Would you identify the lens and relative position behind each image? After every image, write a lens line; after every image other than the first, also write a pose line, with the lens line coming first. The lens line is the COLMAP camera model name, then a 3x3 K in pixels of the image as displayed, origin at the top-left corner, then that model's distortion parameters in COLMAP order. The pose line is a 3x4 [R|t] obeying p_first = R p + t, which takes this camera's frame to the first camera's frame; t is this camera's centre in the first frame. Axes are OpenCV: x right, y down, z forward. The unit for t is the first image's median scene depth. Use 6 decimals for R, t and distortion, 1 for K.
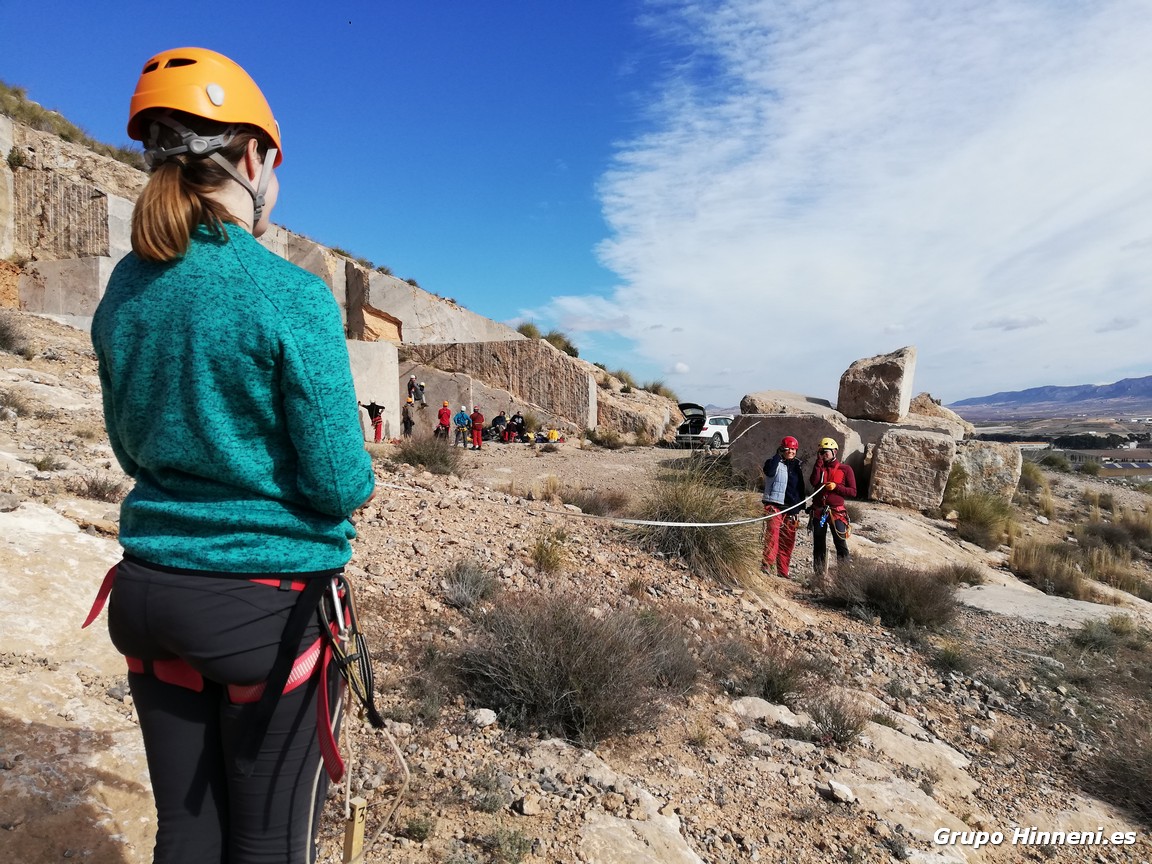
lens RADIAL K [[858.6, 0, 579.7], [0, 858.6, 427.2], [0, 0, 1]] dist [0.058654, -0.060856]
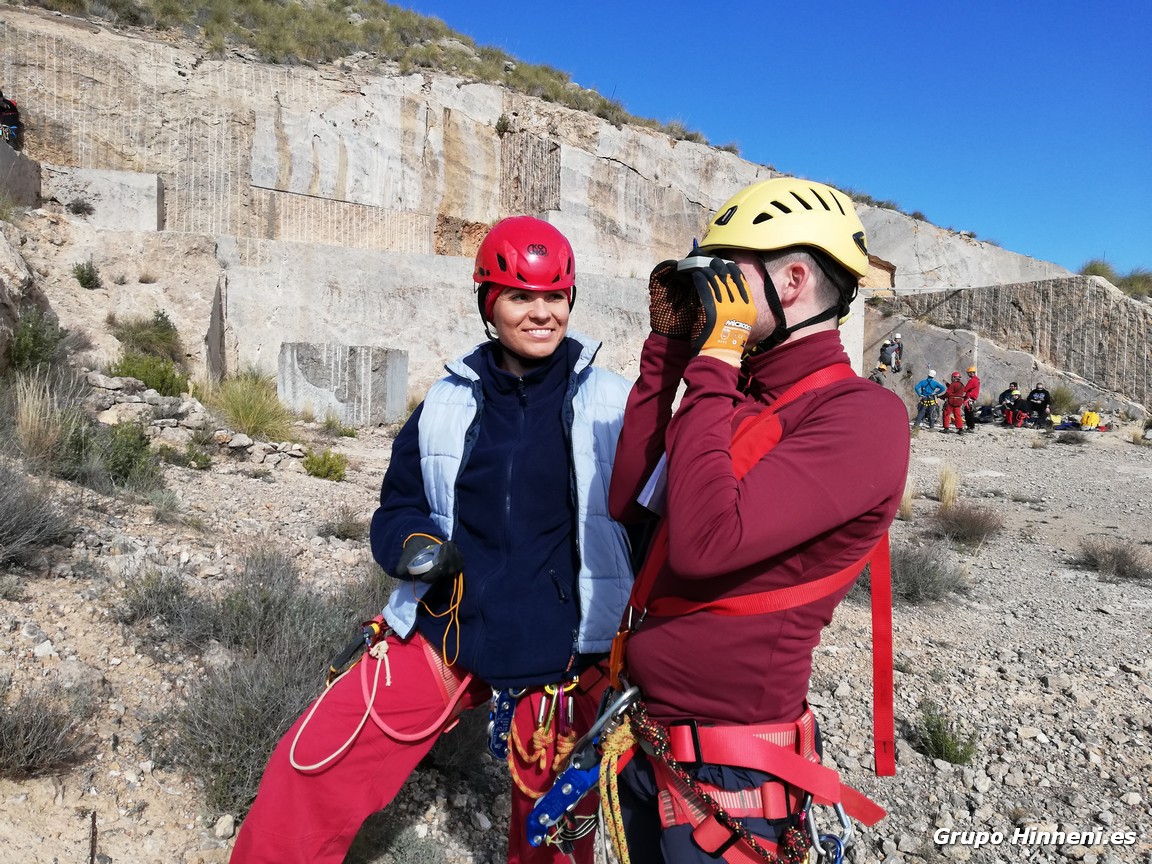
lens RADIAL K [[858.6, 0, 569.5], [0, 858.6, 429.6], [0, 0, 1]] dist [0.058654, -0.060856]
pose [[0.761160, 0.061534, -0.645639, 0.092753], [-0.049355, 0.998098, 0.036940, 0.011692], [0.646684, 0.003748, 0.762749, 0.234107]]
